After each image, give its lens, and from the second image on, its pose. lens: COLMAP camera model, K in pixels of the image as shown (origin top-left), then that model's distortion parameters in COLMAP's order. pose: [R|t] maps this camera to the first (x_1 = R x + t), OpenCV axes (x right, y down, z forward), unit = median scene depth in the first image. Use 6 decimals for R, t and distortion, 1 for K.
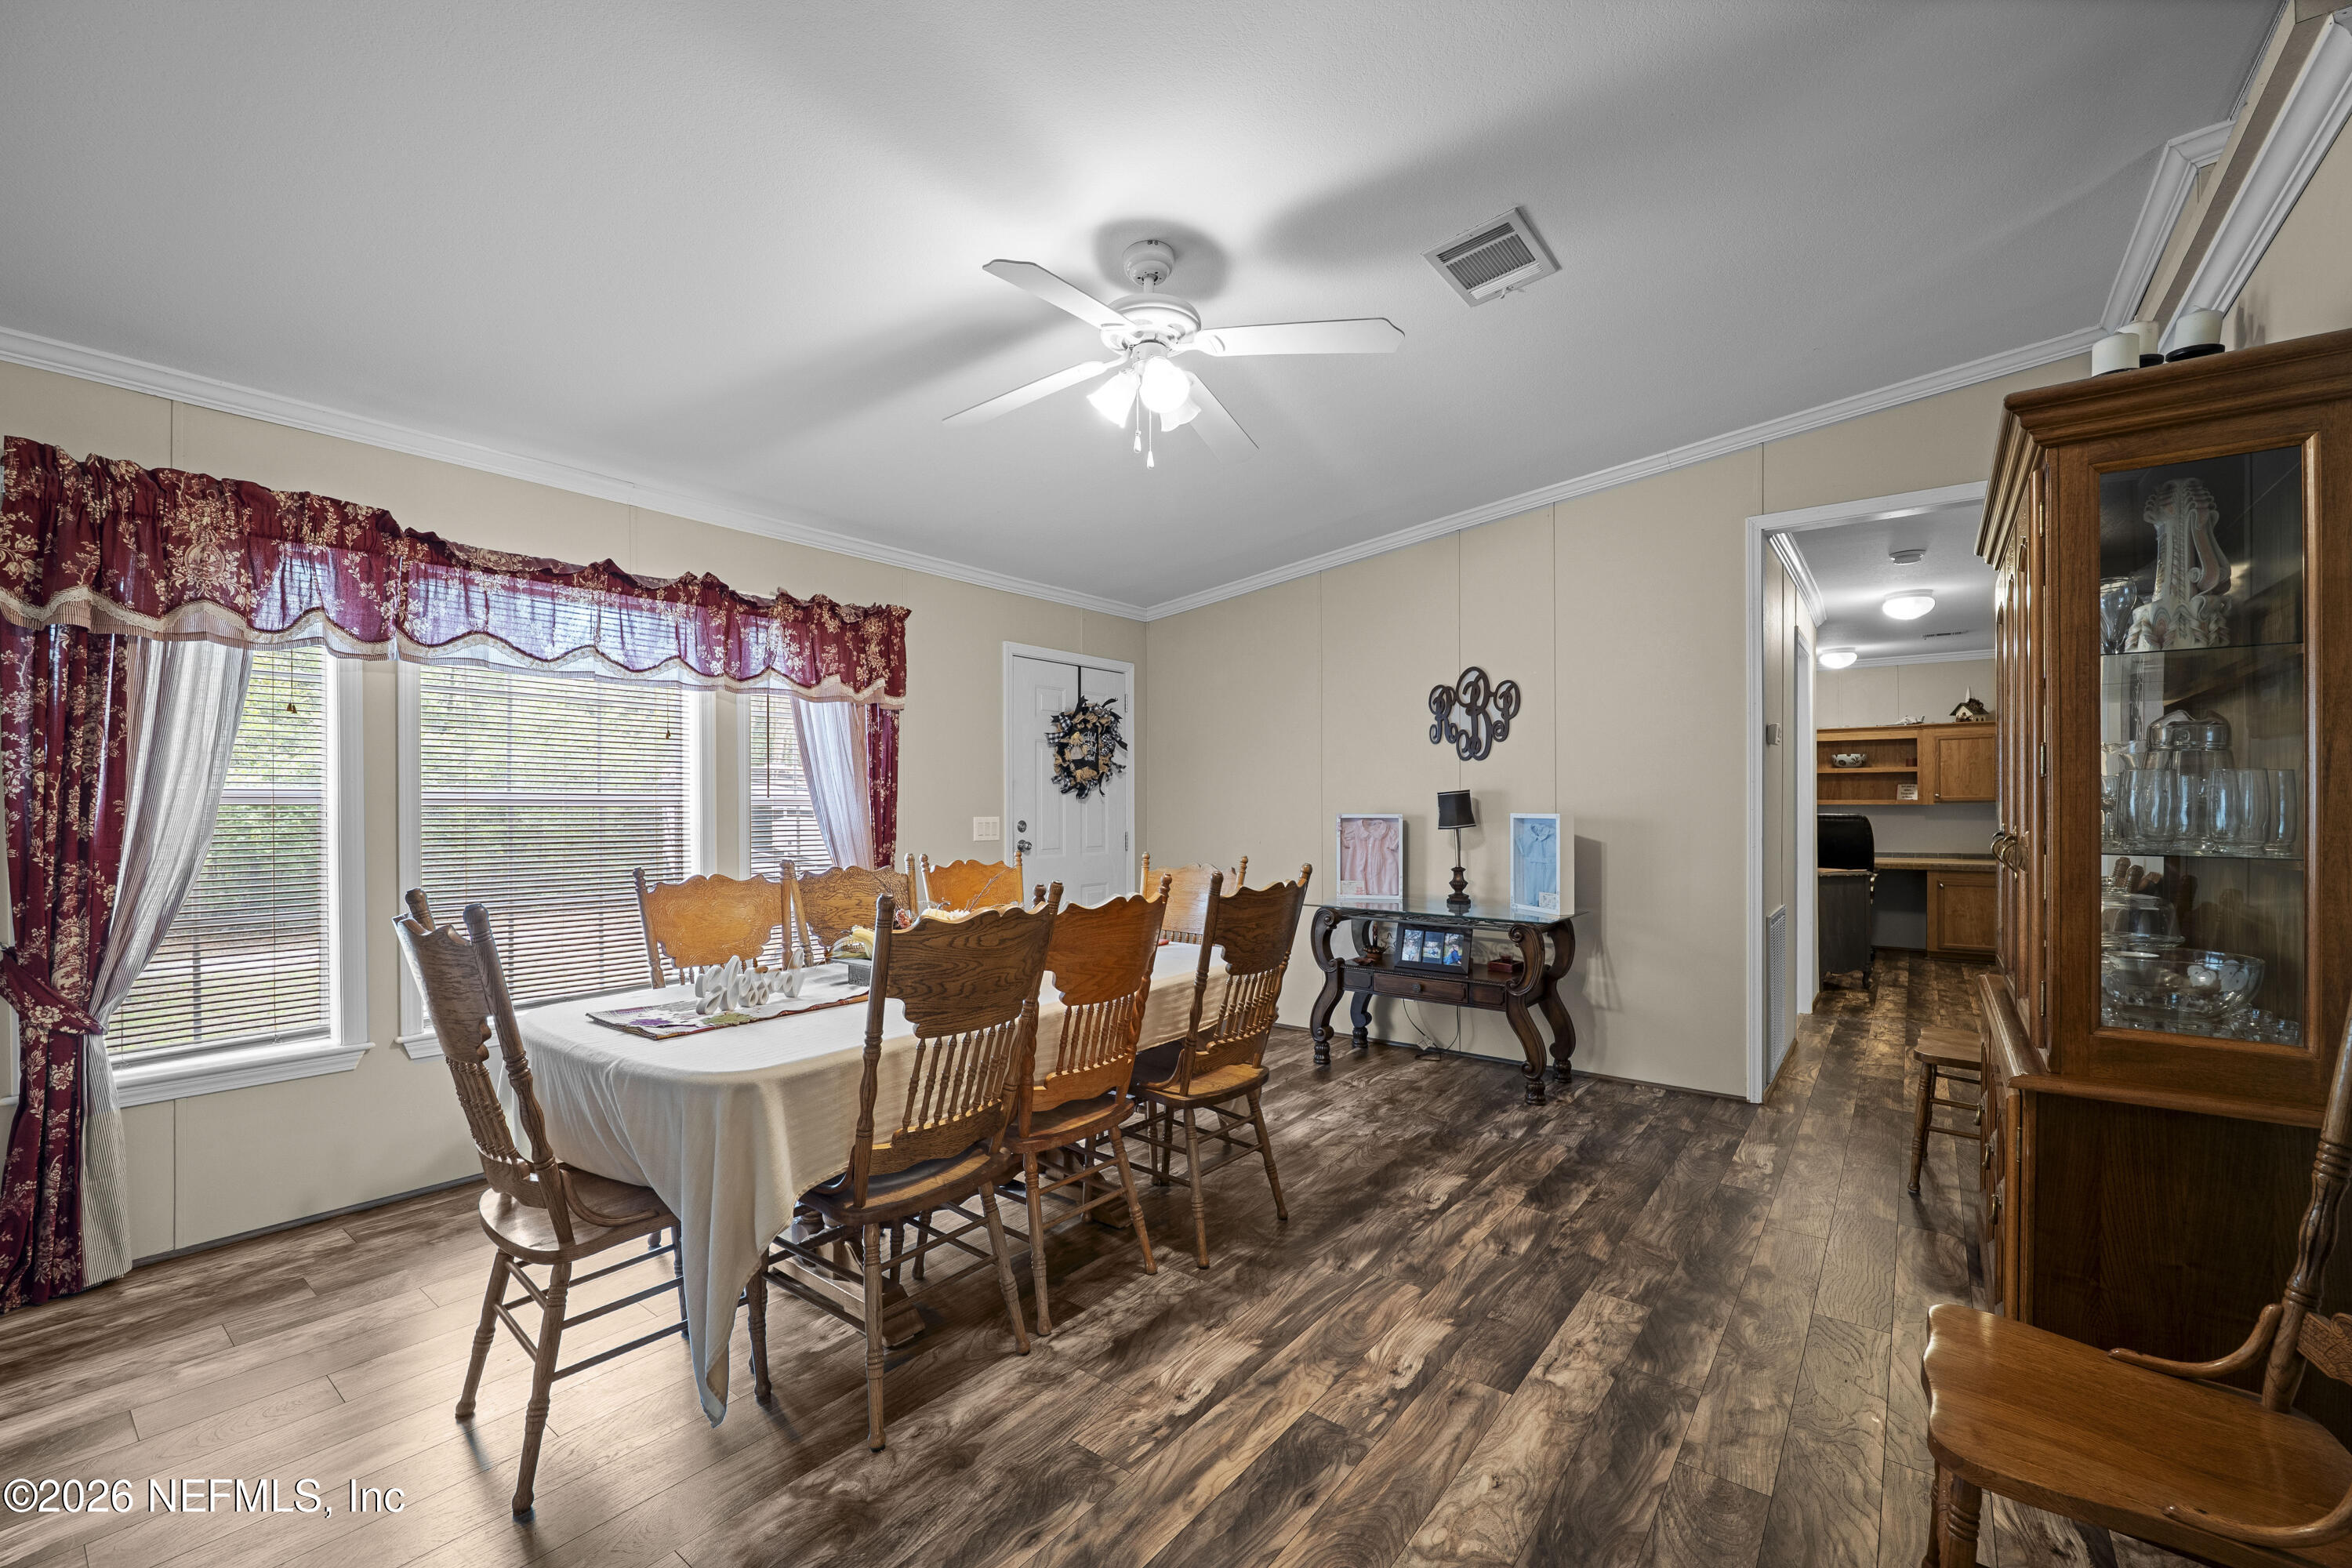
lens RADIAL K [[965.8, 0, 1163.0], [0, 965.8, 799.2], [0, 0, 1]] dist [-0.010338, 0.000167]
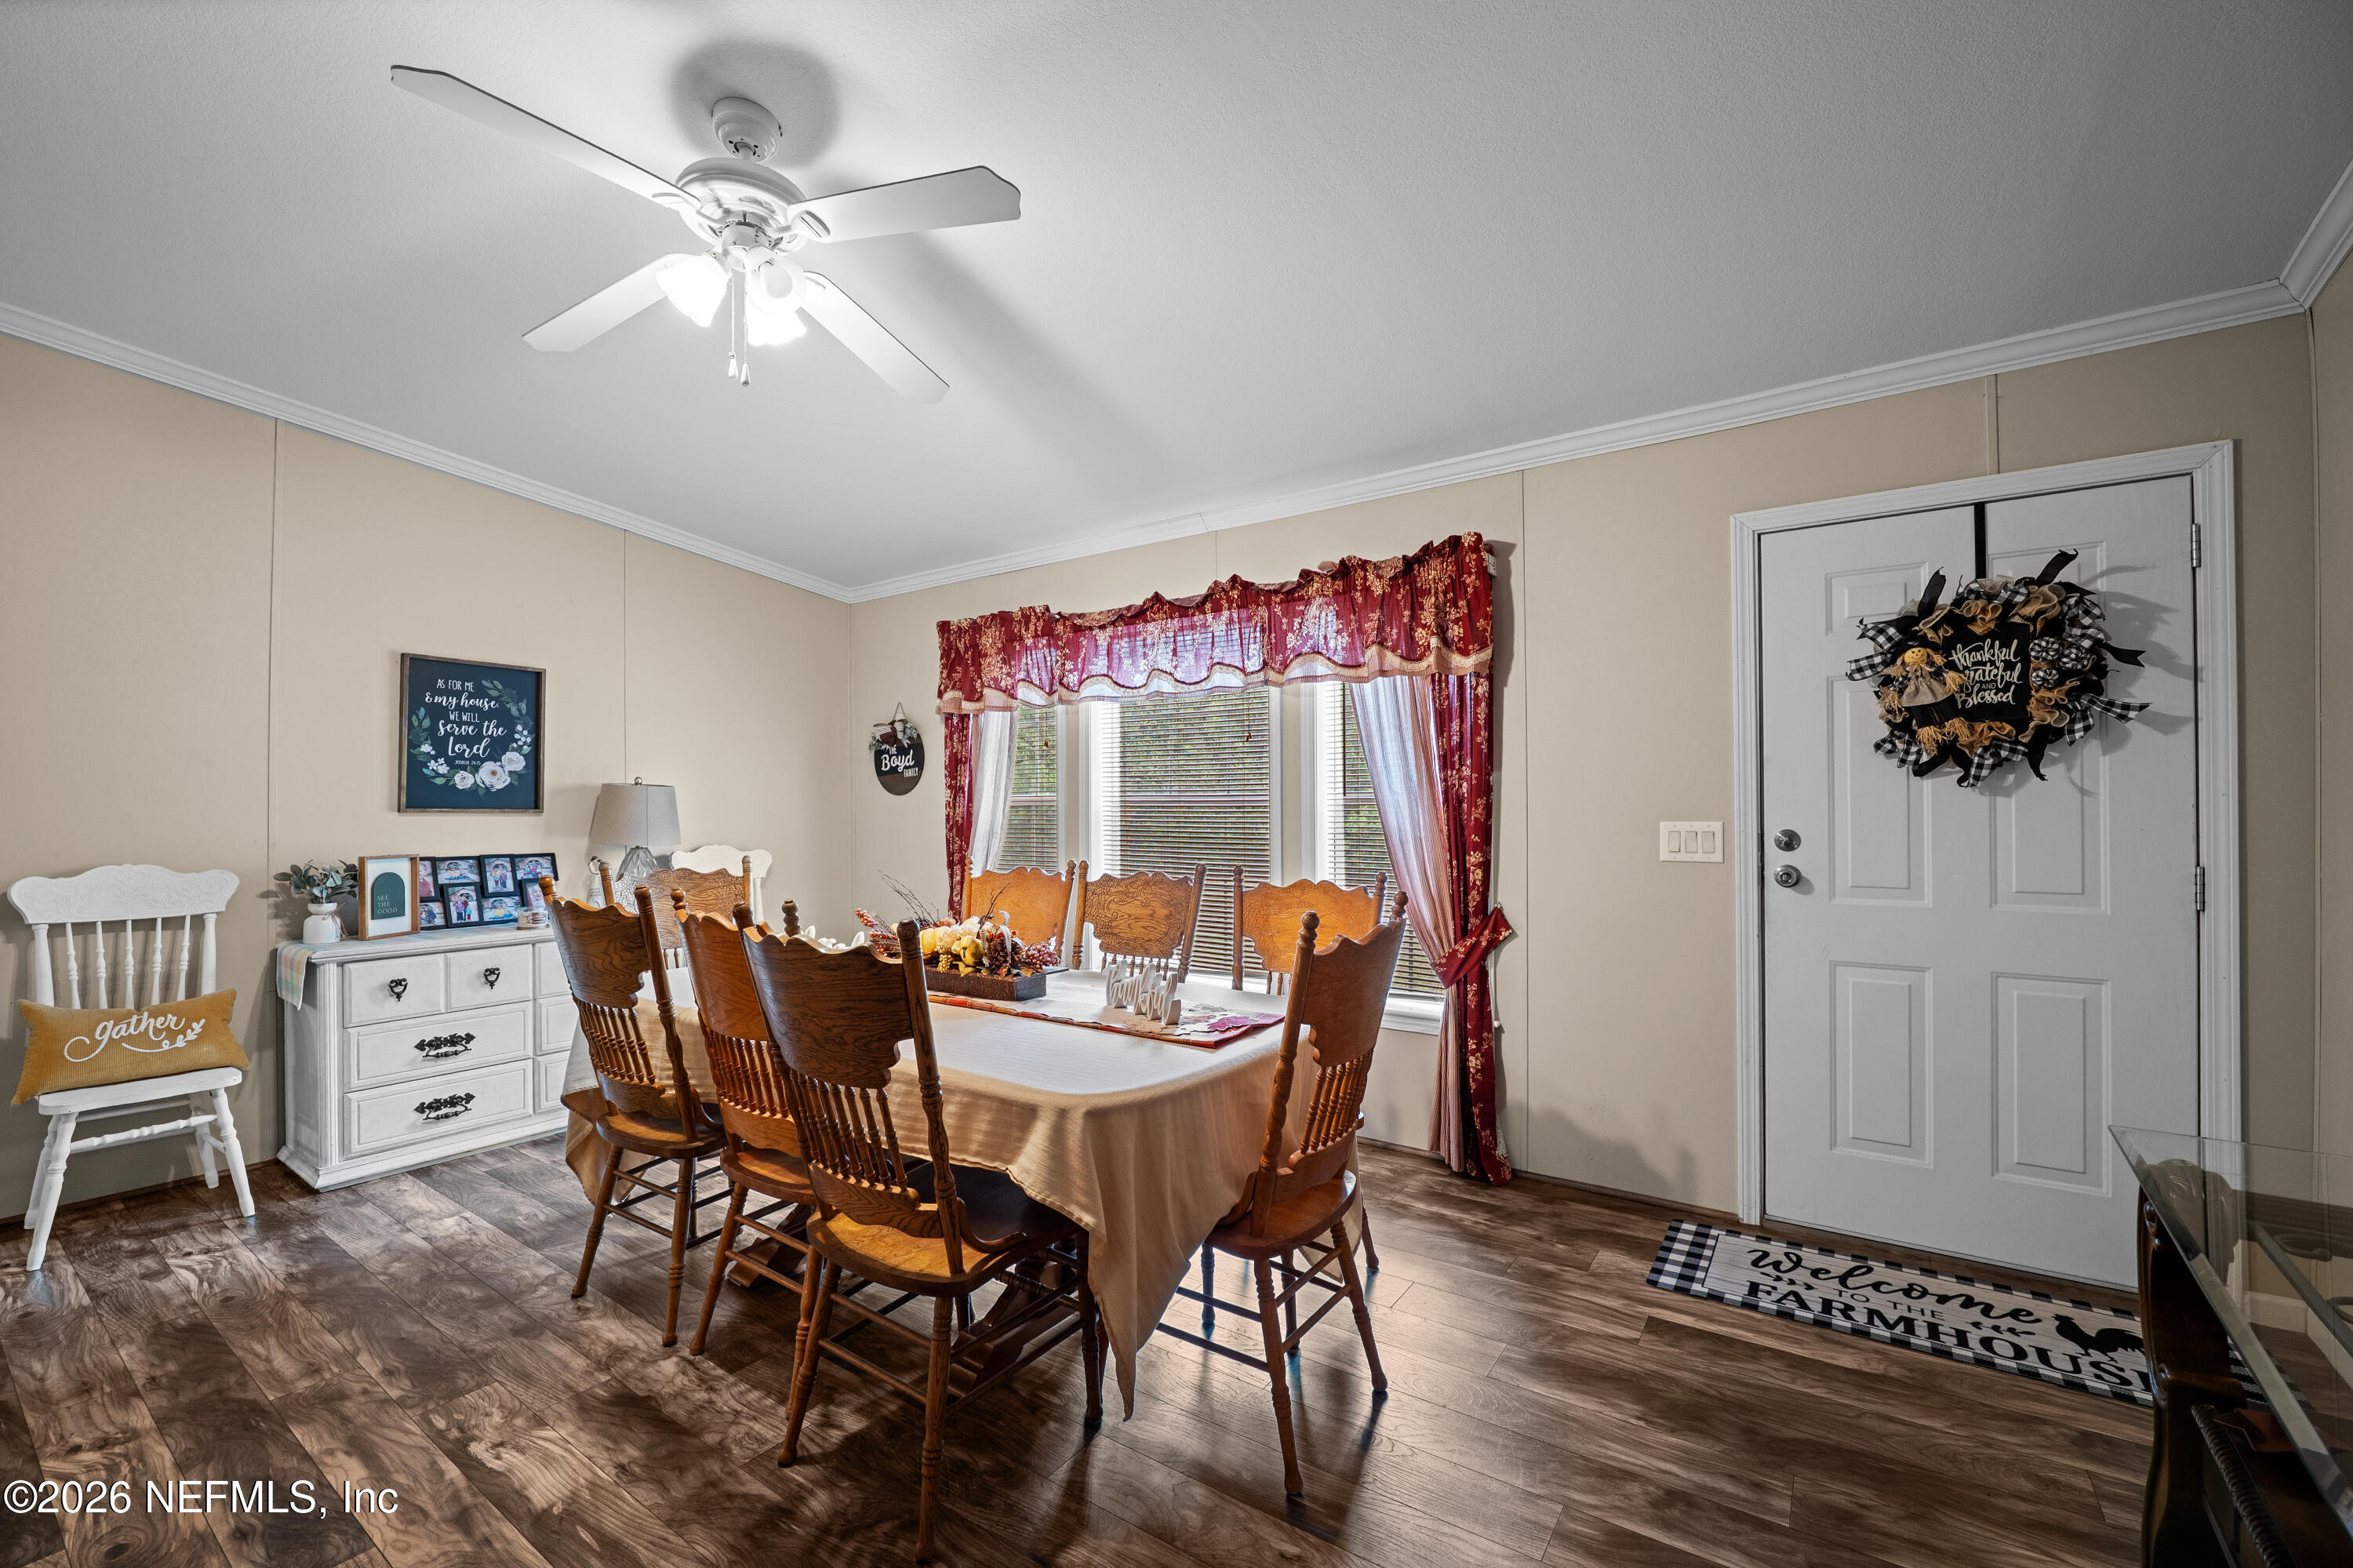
lens RADIAL K [[966.2, 0, 1163.5], [0, 966.2, 799.2], [0, 0, 1]] dist [-0.010338, 0.000167]
pose [[0.049701, -0.006285, -0.998744, 0.571539], [0.012855, 0.999901, -0.005653, 0.005143], [0.998681, -0.012558, 0.049777, 0.935026]]
